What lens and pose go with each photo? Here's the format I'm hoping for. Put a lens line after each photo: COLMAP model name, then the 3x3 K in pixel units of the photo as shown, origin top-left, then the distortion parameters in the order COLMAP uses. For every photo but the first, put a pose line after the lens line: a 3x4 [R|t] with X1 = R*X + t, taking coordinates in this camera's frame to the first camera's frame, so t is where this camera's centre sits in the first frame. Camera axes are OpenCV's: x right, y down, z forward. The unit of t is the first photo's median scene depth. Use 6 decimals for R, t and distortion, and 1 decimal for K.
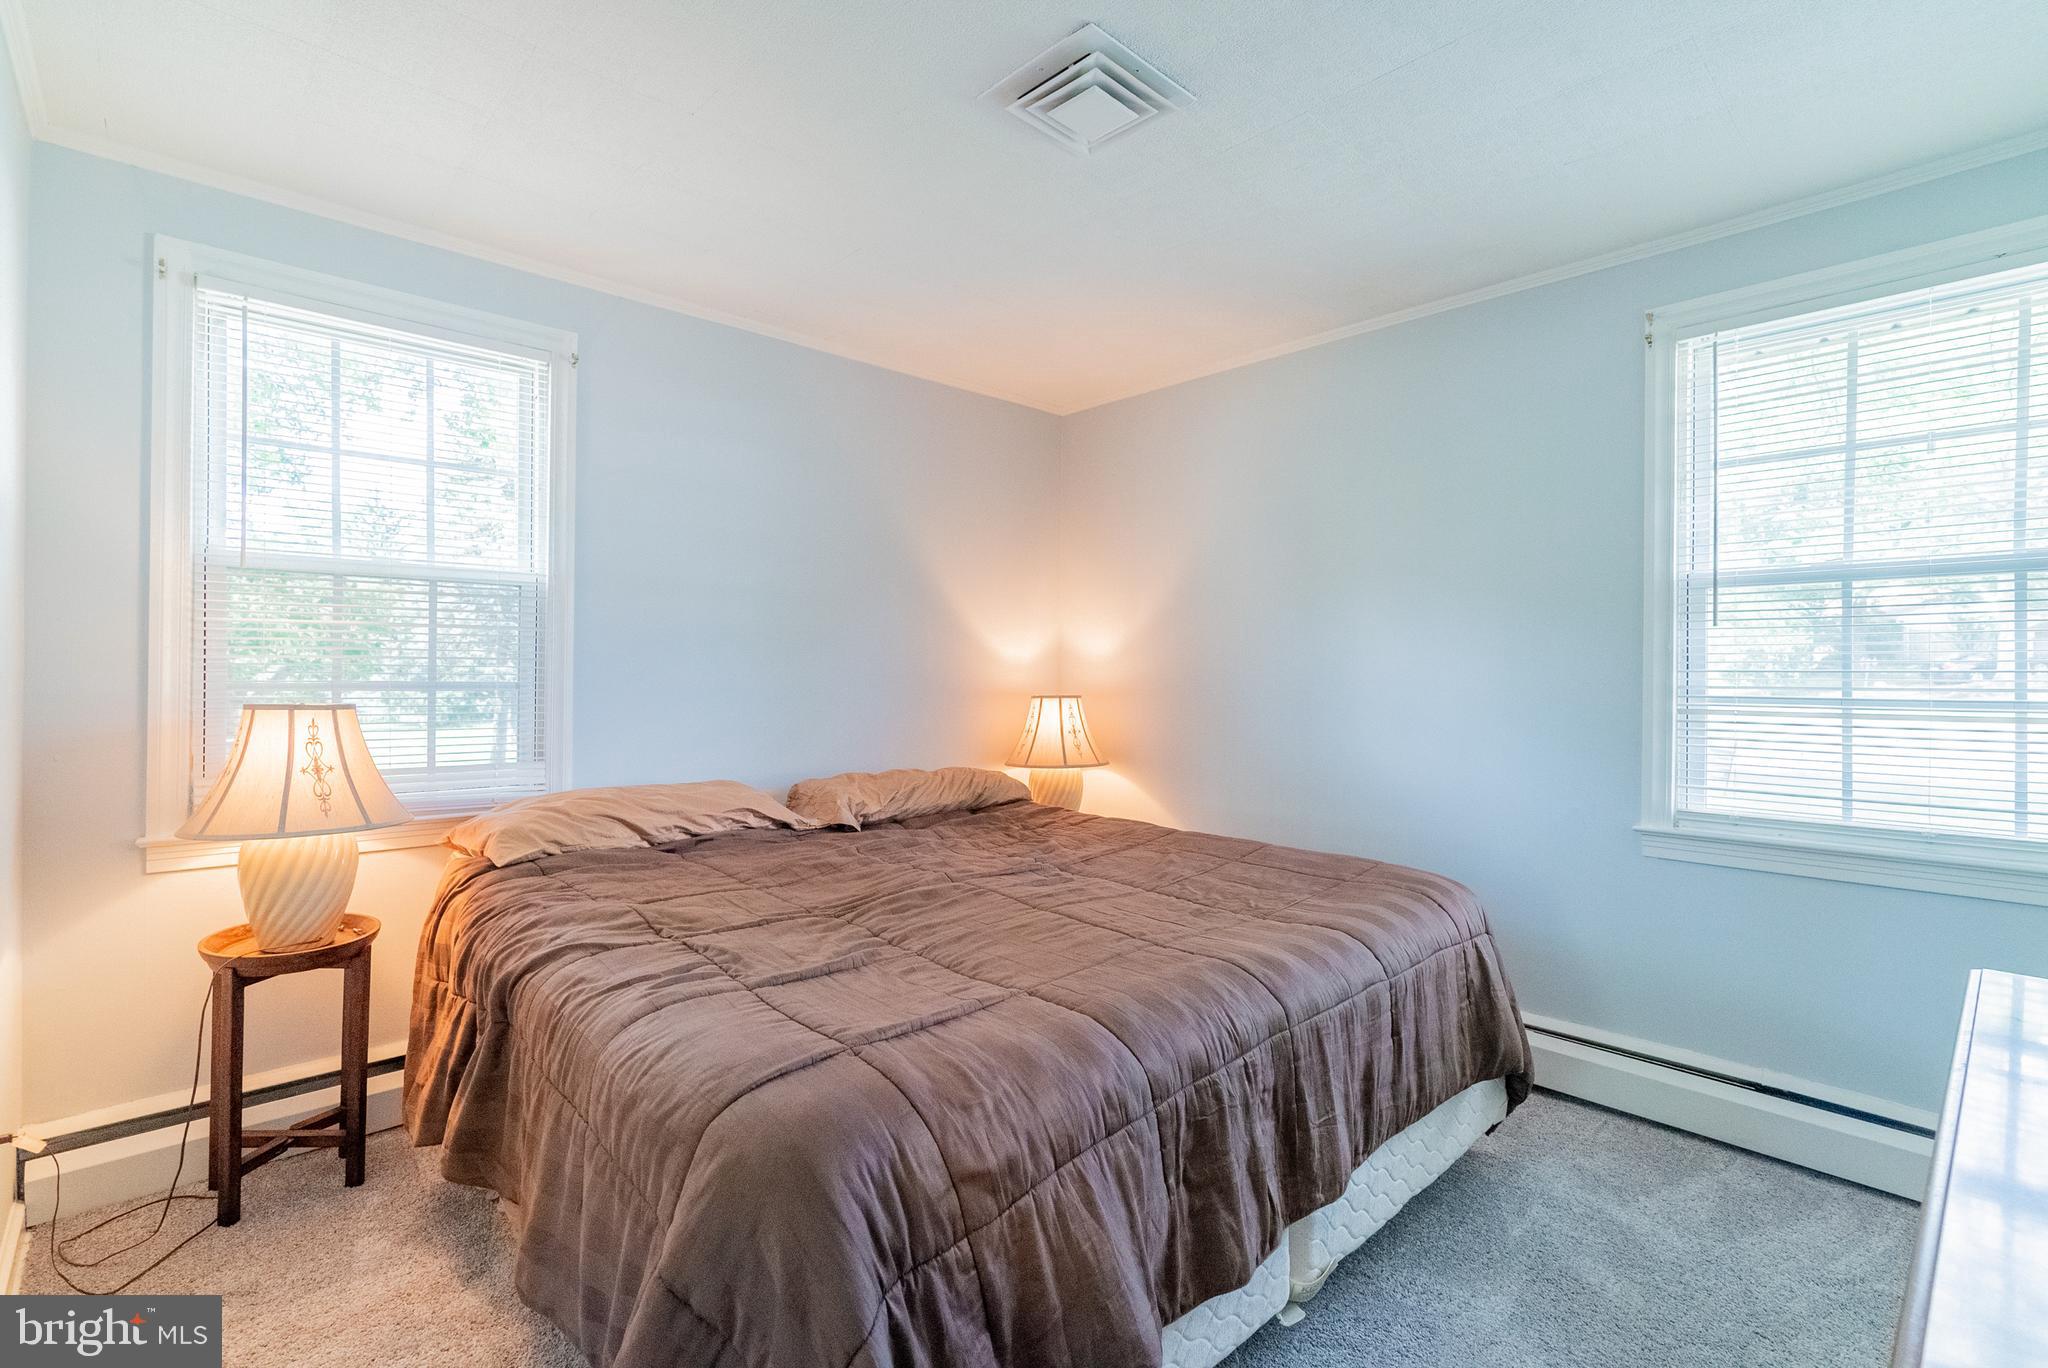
lens RADIAL K [[927.4, 0, 1032.2], [0, 927.4, 678.5], [0, 0, 1]] dist [-0.013063, 0.004723]
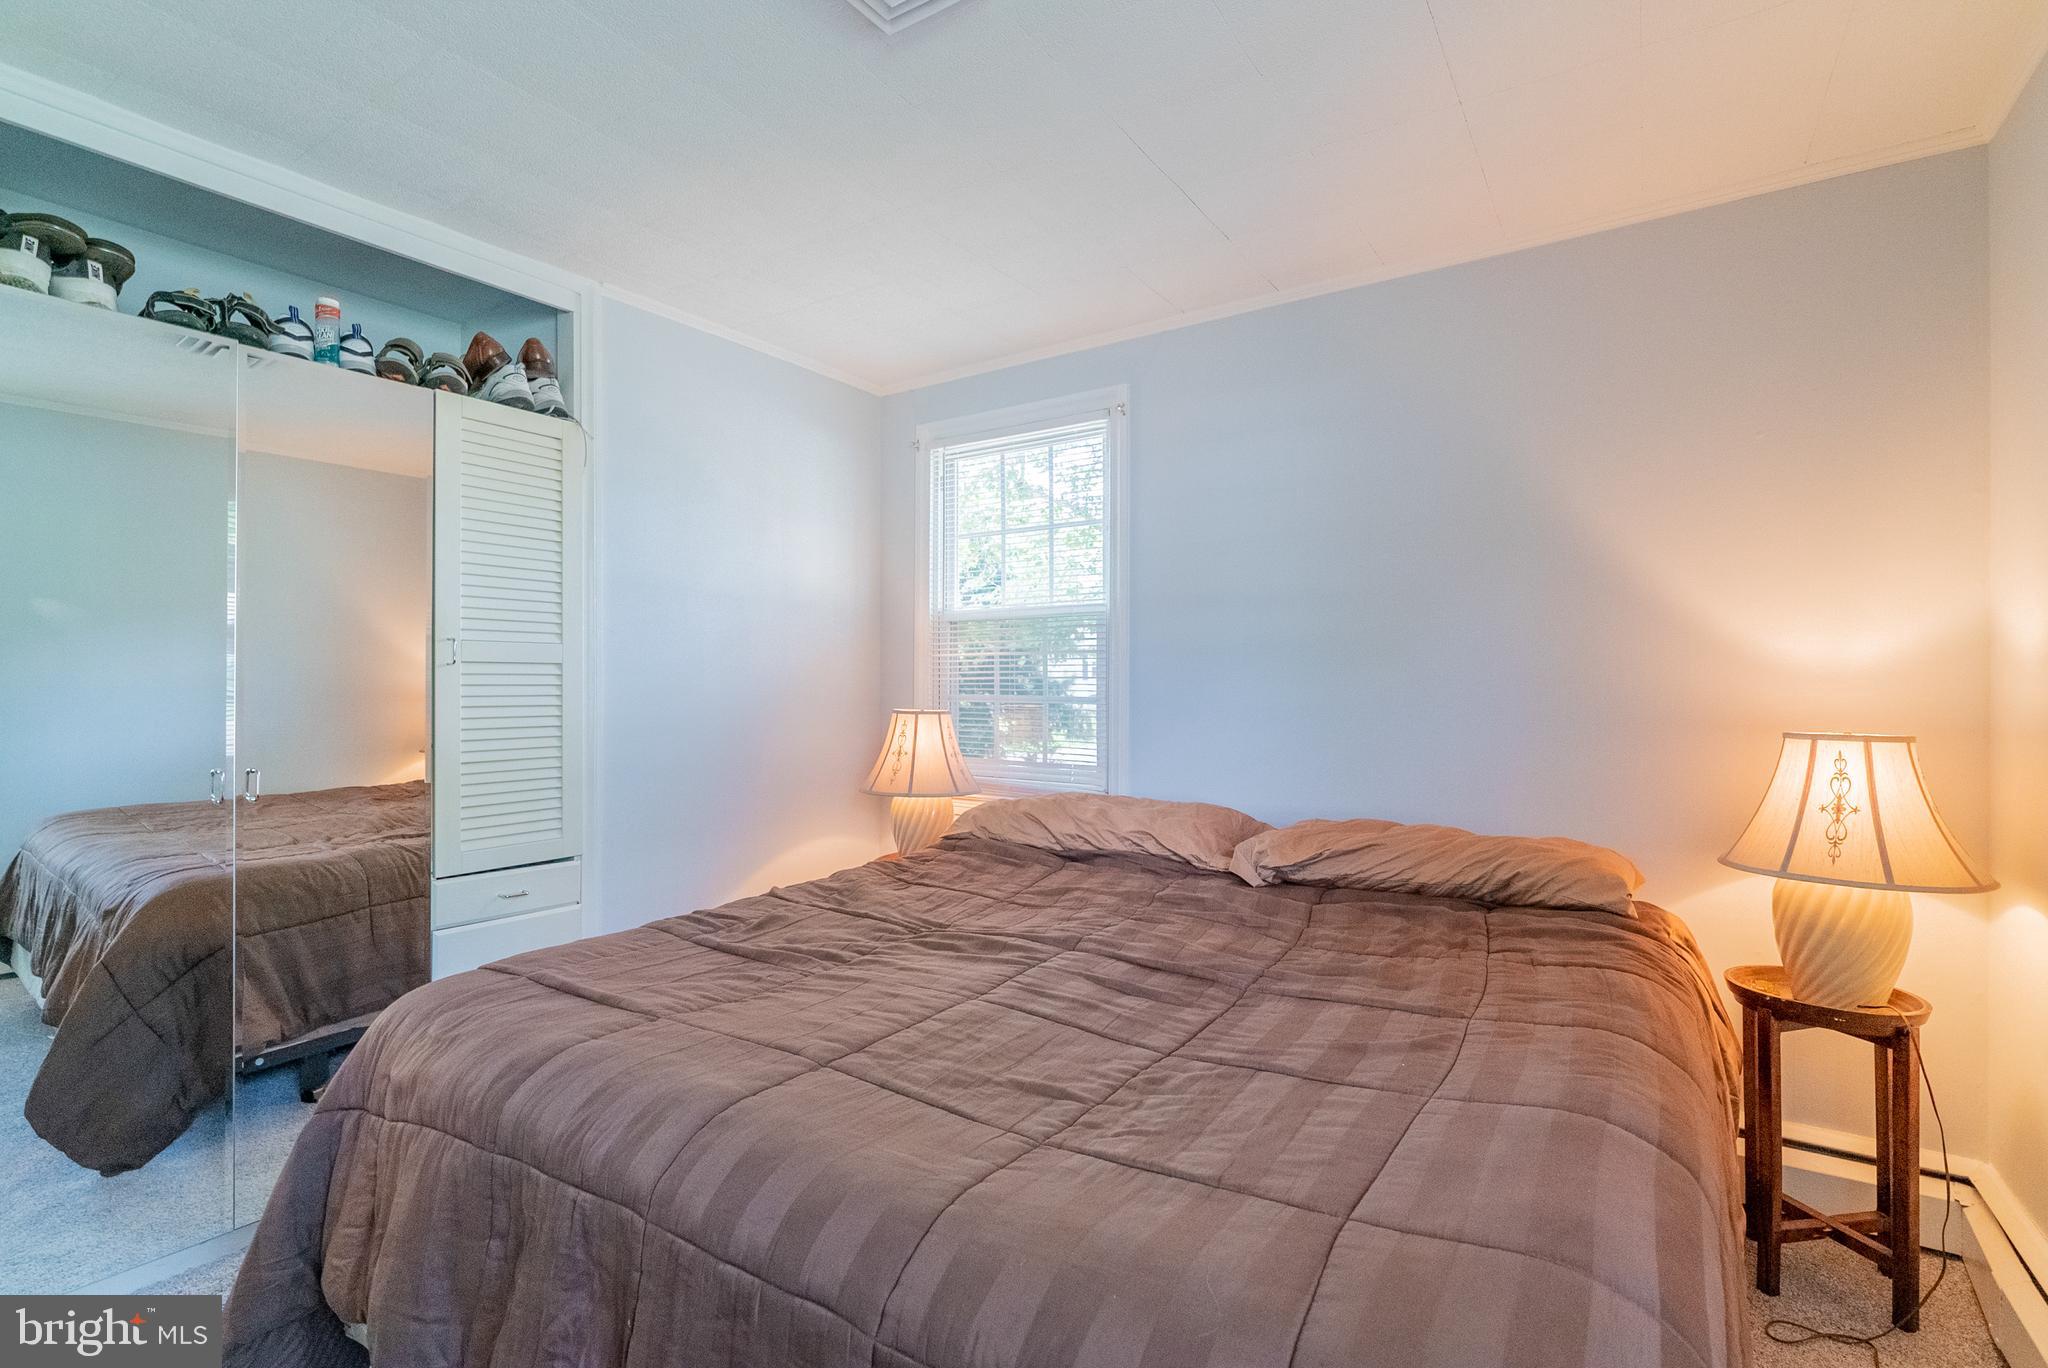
lens RADIAL K [[946.1, 0, 1024.7], [0, 946.1, 658.2], [0, 0, 1]] dist [0.122169, 0.000001]
pose [[0.225548, -0.043806, -0.973247, 0.511016], [-0.002284, 0.998962, -0.045493, 0.008419], [0.974229, 0.012483, 0.225214, 0.556209]]
